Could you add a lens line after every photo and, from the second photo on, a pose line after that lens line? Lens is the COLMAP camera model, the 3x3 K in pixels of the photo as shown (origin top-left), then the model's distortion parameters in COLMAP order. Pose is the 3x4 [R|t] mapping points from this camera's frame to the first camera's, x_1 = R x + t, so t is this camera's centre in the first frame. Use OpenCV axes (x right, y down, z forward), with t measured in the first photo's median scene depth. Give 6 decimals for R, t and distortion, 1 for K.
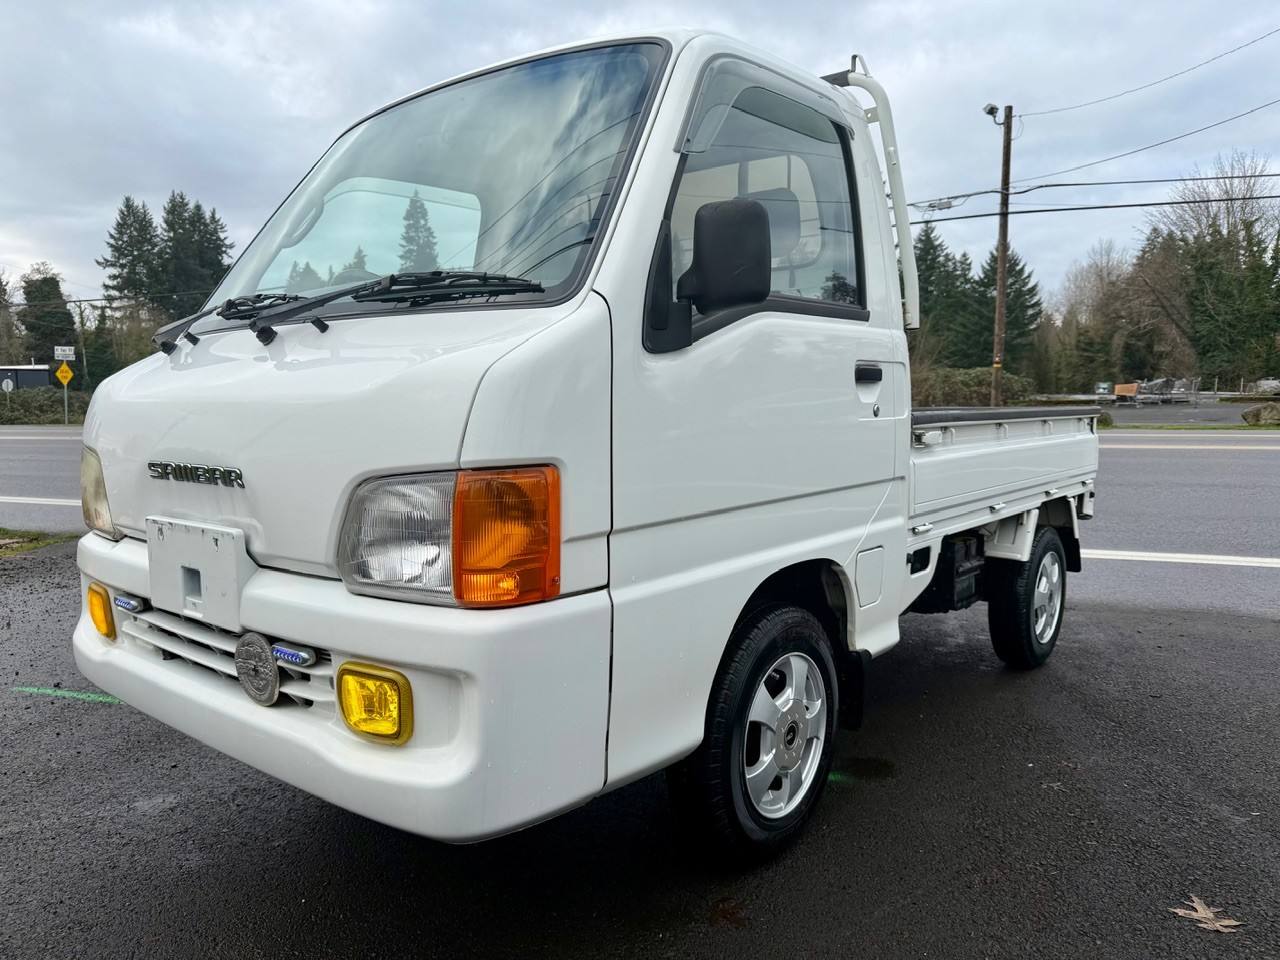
lens RADIAL K [[912.7, 0, 625.1], [0, 912.7, 487.1], [0, 0, 1]] dist [0.039196, -0.059892]
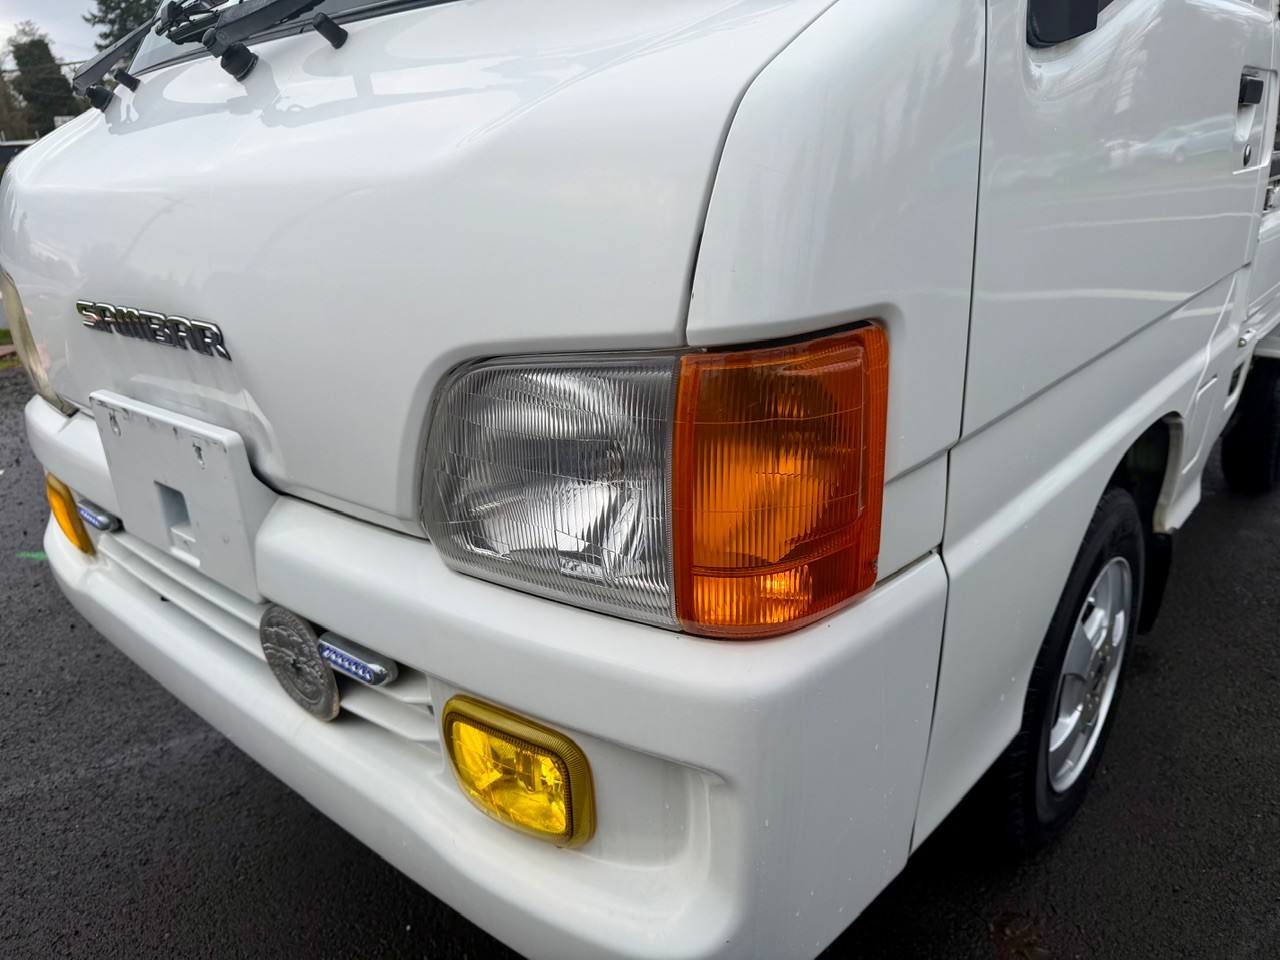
lens RADIAL K [[864.9, 0, 604.3], [0, 864.9, 484.2], [0, 0, 1]] dist [0.022689, -0.036189]
pose [[0.998405, -0.026360, -0.049923, -0.158698], [0.038864, 0.962325, 0.269111, -0.054549], [0.040948, -0.270622, 0.961815, 0.461061]]
